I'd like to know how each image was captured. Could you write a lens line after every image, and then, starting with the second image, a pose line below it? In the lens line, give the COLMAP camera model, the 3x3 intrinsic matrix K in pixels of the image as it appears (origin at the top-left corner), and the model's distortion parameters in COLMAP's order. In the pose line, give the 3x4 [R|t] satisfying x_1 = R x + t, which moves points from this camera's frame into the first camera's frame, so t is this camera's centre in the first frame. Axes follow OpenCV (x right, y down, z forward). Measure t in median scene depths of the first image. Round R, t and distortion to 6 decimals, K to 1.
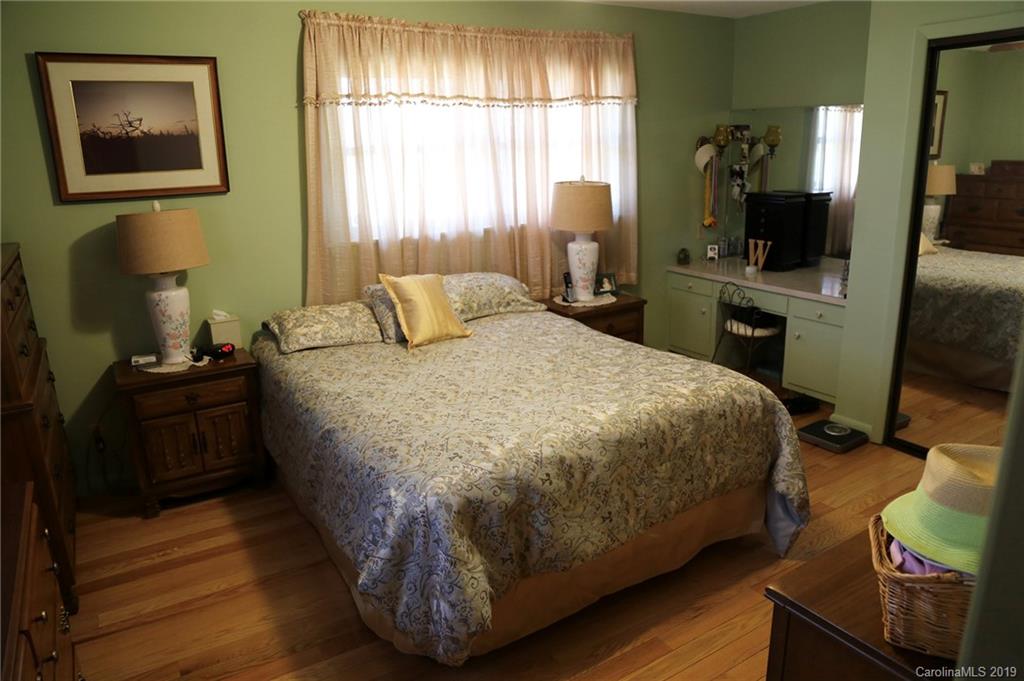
lens RADIAL K [[697.5, 0, 515.5], [0, 697.5, 340.7], [0, 0, 1]] dist [-0.127572, 0.063169]
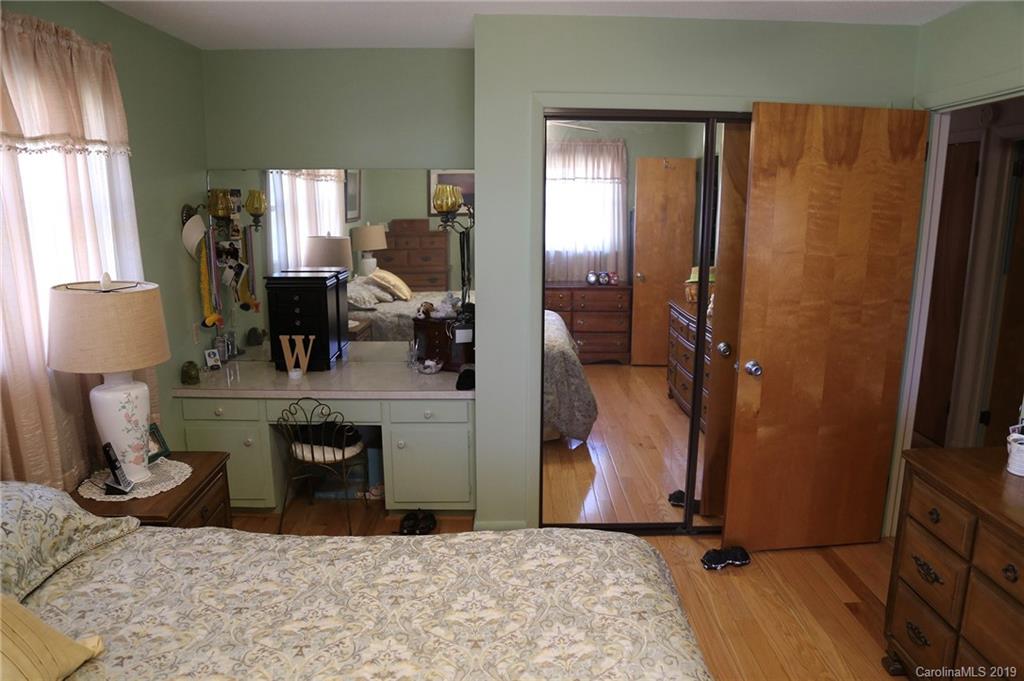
lens RADIAL K [[697.5, 0, 515.5], [0, 697.5, 340.7], [0, 0, 1]] dist [-0.127572, 0.063169]
pose [[0.501825, -0.139483, 0.853649, -0.233977], [0.211795, 0.976684, 0.035081, -0.141047], [-0.838639, 0.163194, 0.519666, 0.465294]]
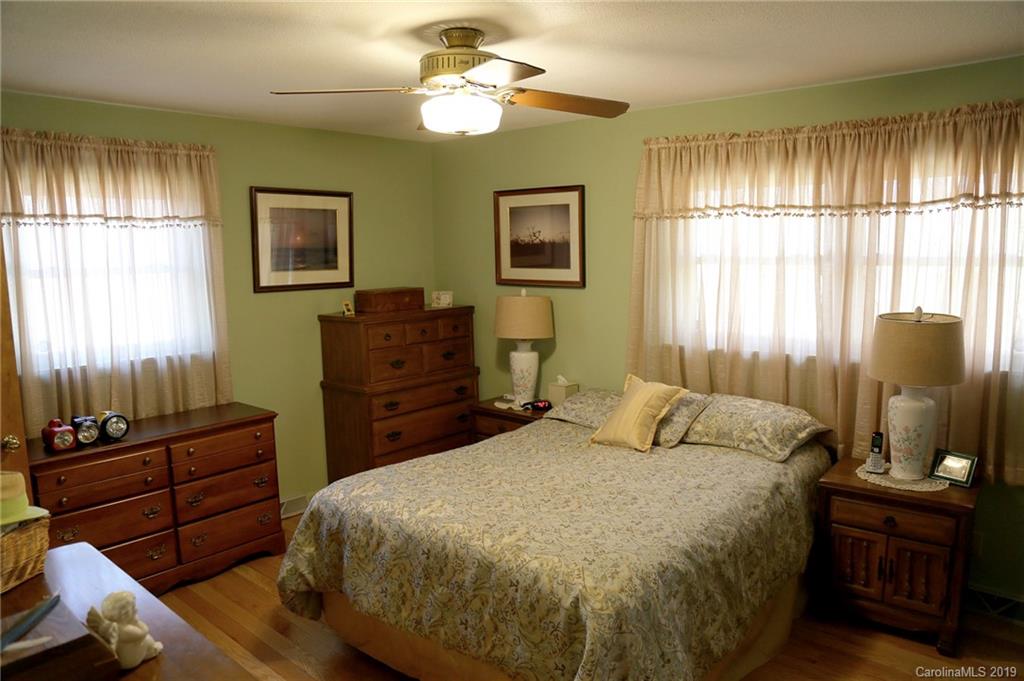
lens RADIAL K [[697.5, 0, 515.5], [0, 697.5, 340.7], [0, 0, 1]] dist [-0.127572, 0.063169]
pose [[0.295825, 0.143030, -0.944473, 0.689930], [-0.252487, 0.965271, 0.067097, -0.157114], [0.921270, 0.218619, 0.321665, 0.427881]]
